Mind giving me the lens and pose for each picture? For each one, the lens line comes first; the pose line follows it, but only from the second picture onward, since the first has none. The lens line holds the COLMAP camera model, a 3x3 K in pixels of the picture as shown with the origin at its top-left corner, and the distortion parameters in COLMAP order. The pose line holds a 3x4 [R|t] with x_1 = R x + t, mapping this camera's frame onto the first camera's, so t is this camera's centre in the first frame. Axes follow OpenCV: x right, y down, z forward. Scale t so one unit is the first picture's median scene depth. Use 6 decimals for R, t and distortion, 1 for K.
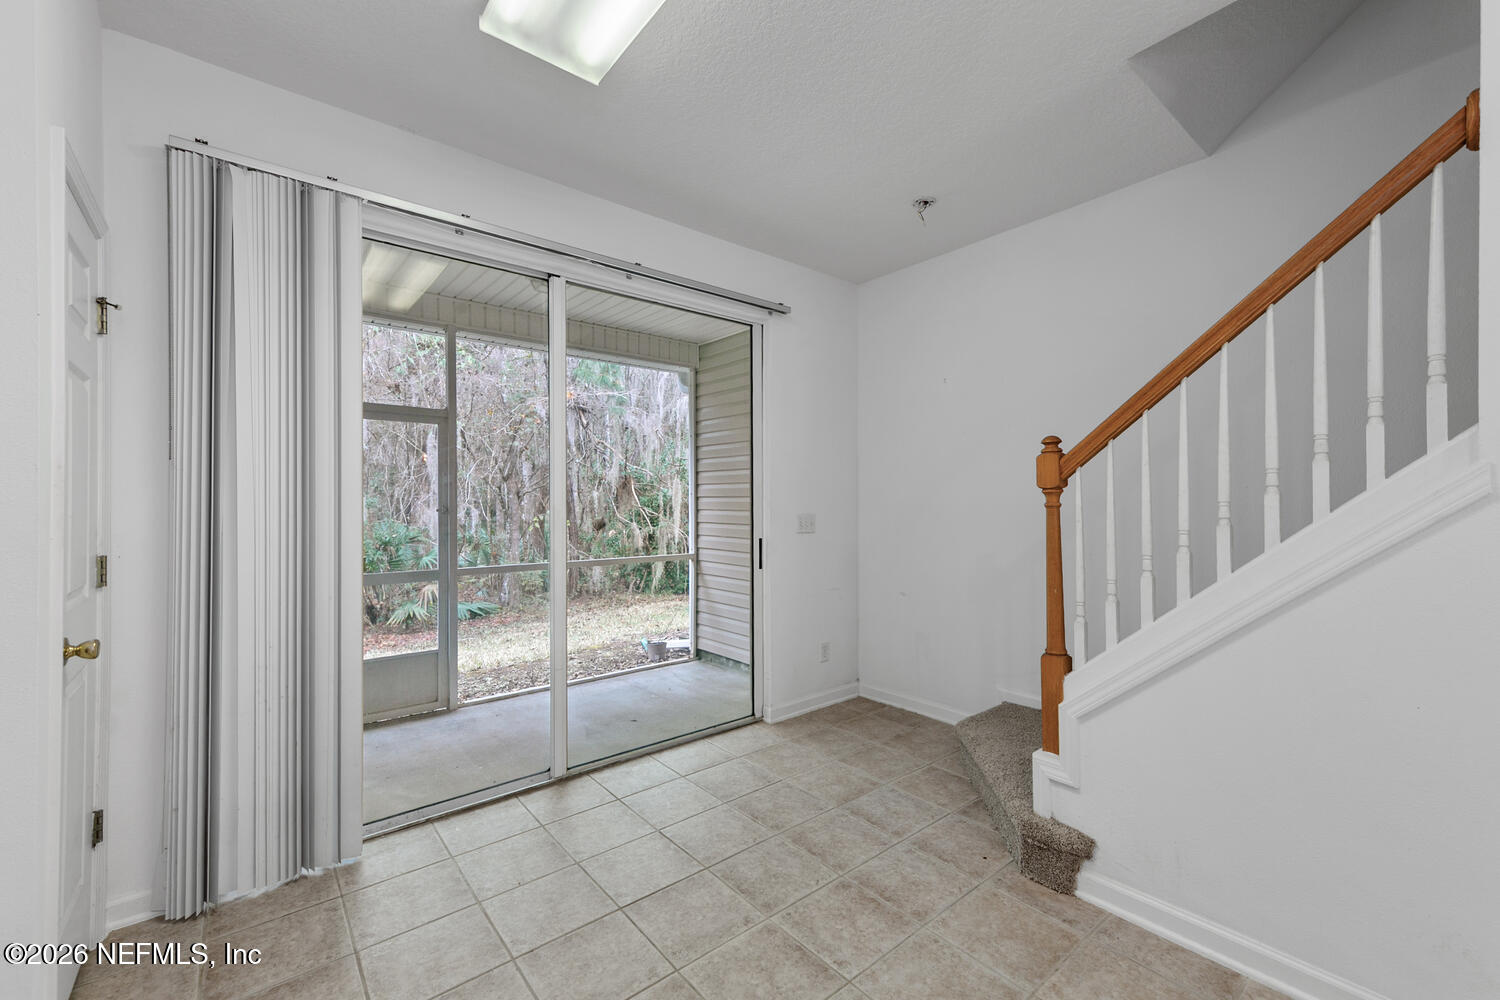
lens RADIAL K [[615.6, 0, 750.0], [0, 615.6, 500.0], [0, 0, 1]] dist [-0.000489, -0.000062]
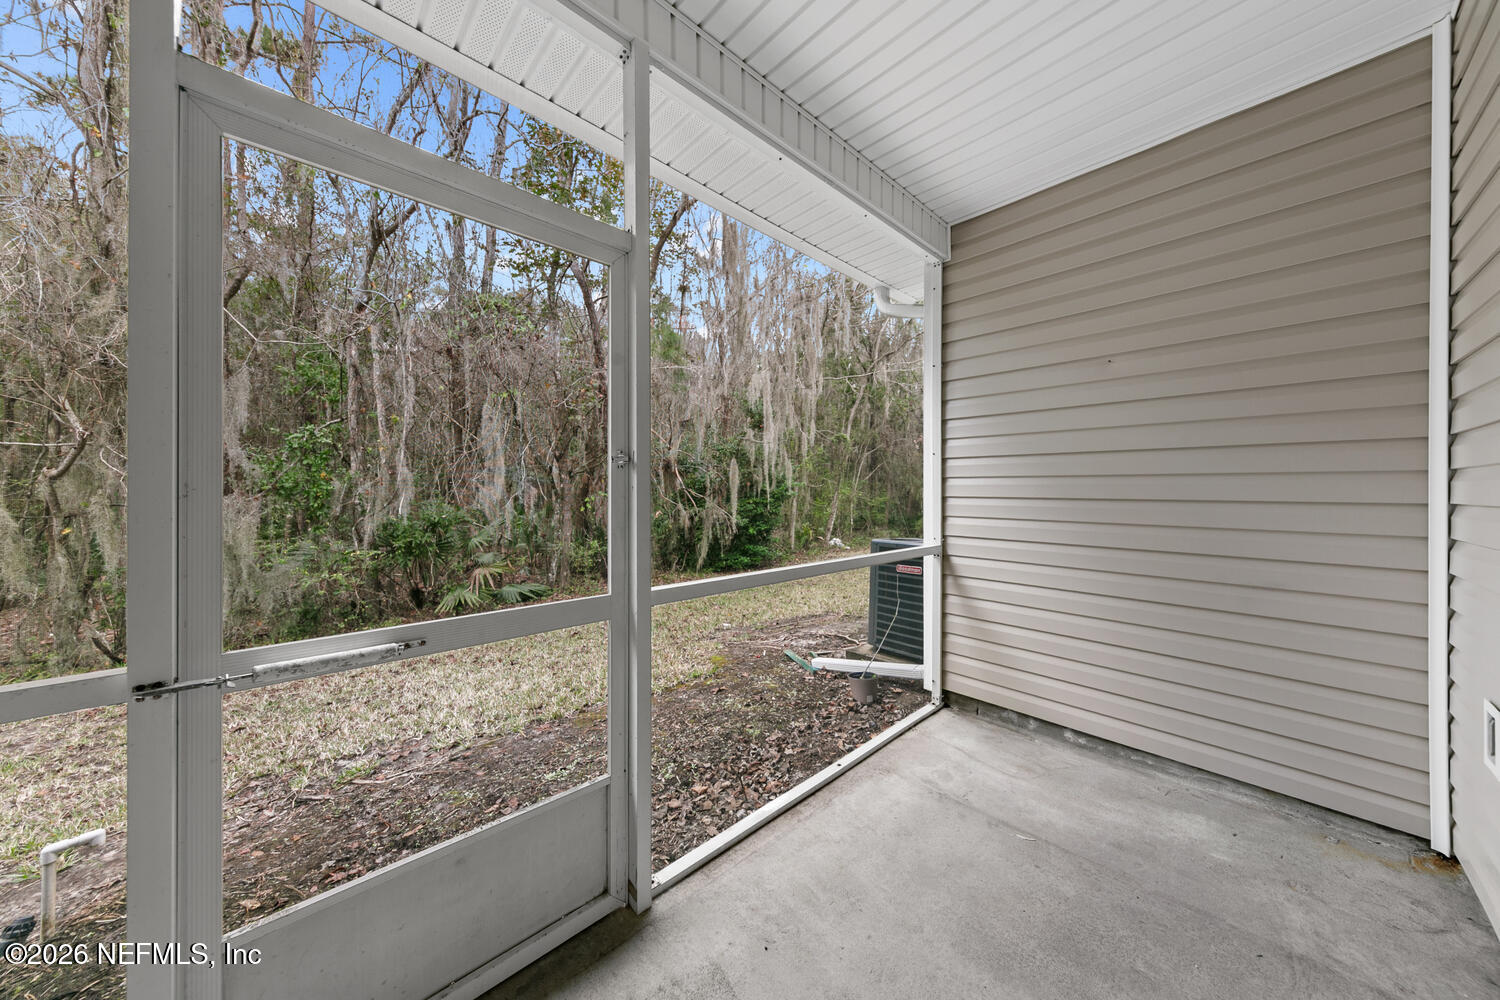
lens RADIAL K [[483.9, 0, 739.2], [0, 483.9, 488.0], [0, 0, 1]] dist [0.000182, -0.000017]
pose [[0.998985, 0.004176, 0.044861, -0.162403], [-0.004165, 0.999991, -0.000355, 0.013840], [-0.044862, 0.000168, 0.998993, 0.245991]]
